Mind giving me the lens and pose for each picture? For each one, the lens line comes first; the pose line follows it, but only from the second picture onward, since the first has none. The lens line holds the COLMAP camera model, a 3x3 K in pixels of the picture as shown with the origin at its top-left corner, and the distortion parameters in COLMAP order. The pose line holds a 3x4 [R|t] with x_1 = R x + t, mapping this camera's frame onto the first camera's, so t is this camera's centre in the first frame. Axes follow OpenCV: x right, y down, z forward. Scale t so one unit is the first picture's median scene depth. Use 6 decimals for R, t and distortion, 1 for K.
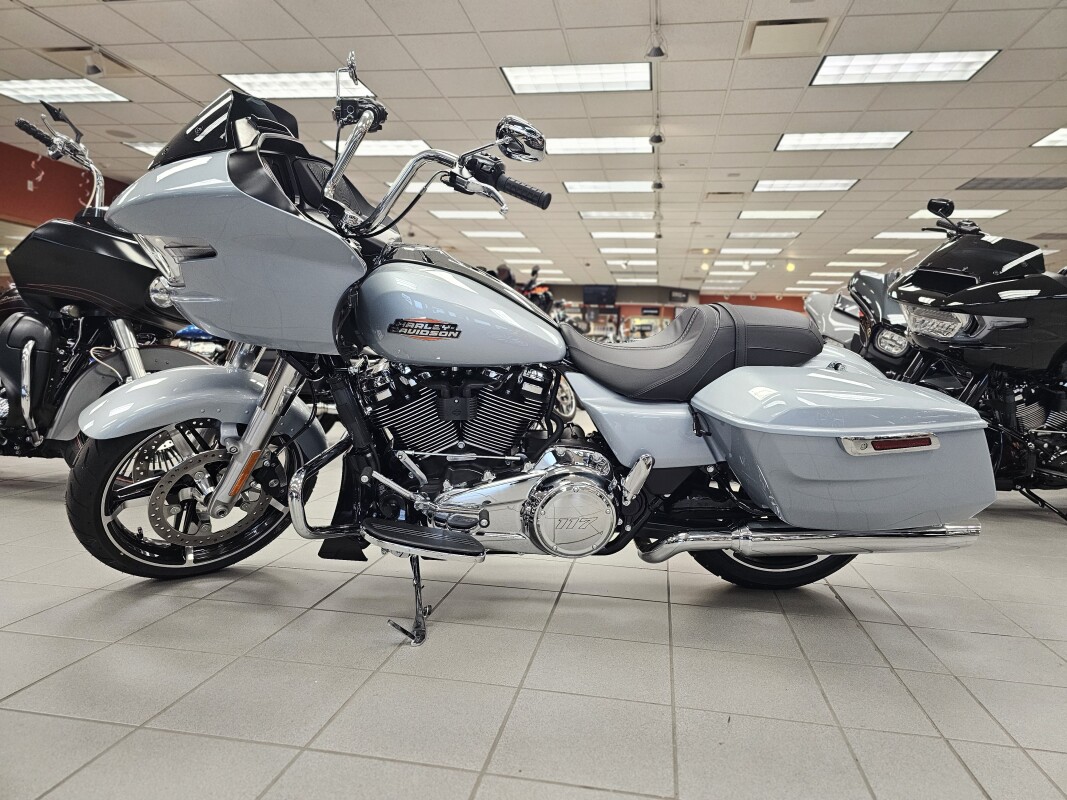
lens RADIAL K [[717.5, 0, 533.5], [0, 717.5, 400.0], [0, 0, 1]] dist [0.062076, -0.066938]
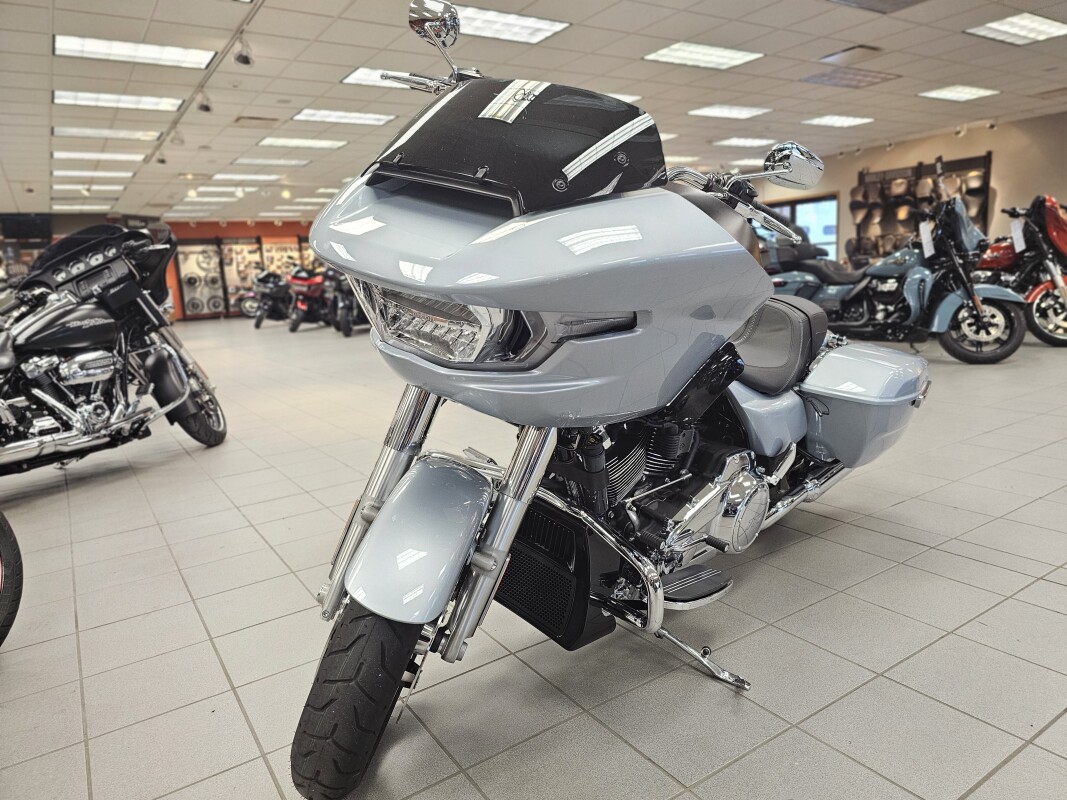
lens RADIAL K [[717.5, 0, 533.5], [0, 717.5, 400.0], [0, 0, 1]] dist [0.062076, -0.066938]
pose [[0.723600, -0.196653, 0.661612, -0.100544], [0.122589, 0.979930, 0.157193, -0.024844], [-0.679246, -0.032638, 0.733185, 0.051040]]
